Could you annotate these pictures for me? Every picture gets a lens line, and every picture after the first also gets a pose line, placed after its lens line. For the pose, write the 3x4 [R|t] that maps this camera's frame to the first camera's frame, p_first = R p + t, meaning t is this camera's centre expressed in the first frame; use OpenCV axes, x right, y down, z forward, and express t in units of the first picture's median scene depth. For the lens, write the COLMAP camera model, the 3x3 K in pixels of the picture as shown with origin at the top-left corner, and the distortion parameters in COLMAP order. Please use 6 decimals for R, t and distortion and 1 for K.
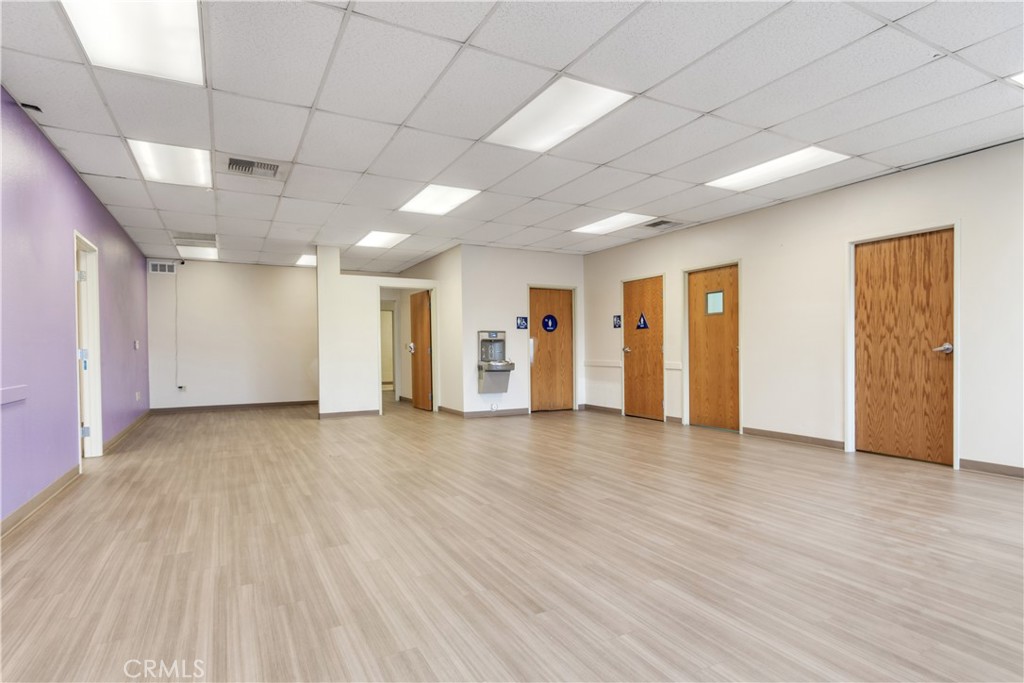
lens RADIAL K [[550.3, 0, 513.5], [0, 550.3, 343.8], [0, 0, 1]] dist [0.000671, -0.000022]
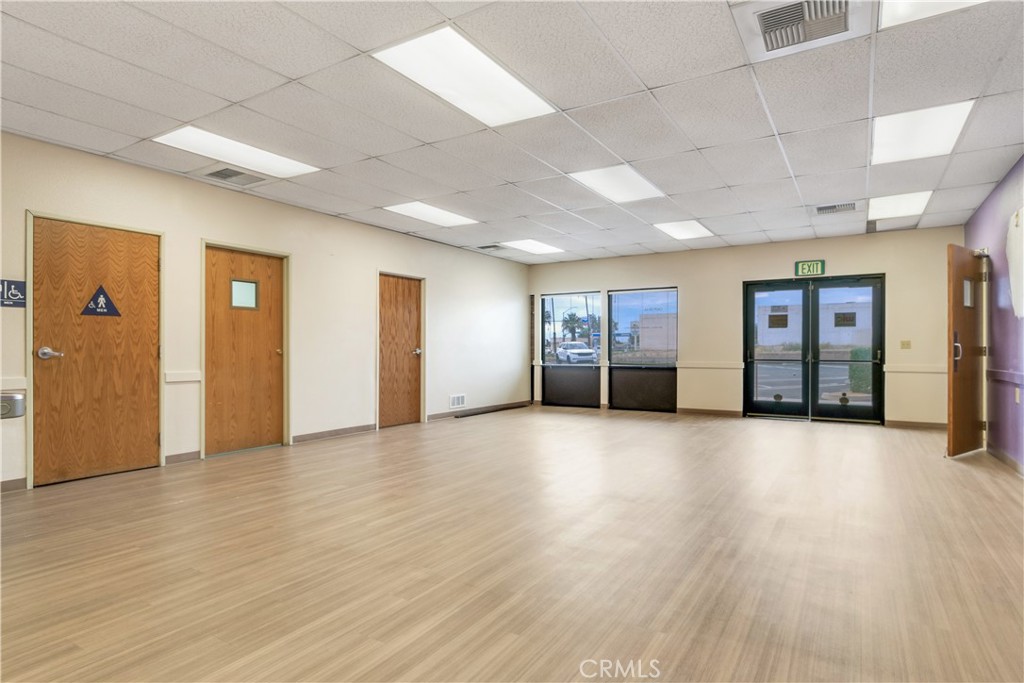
lens RADIAL K [[550.3, 0, 513.4], [0, 550.3, 349.3], [0, 0, 1]] dist [0.000671, -0.000022]
pose [[-0.505937, 0.011043, 0.862500, -0.526555], [-0.001445, 0.999906, -0.013650, 0.016408], [-0.862569, -0.008152, -0.505873, 1.066374]]
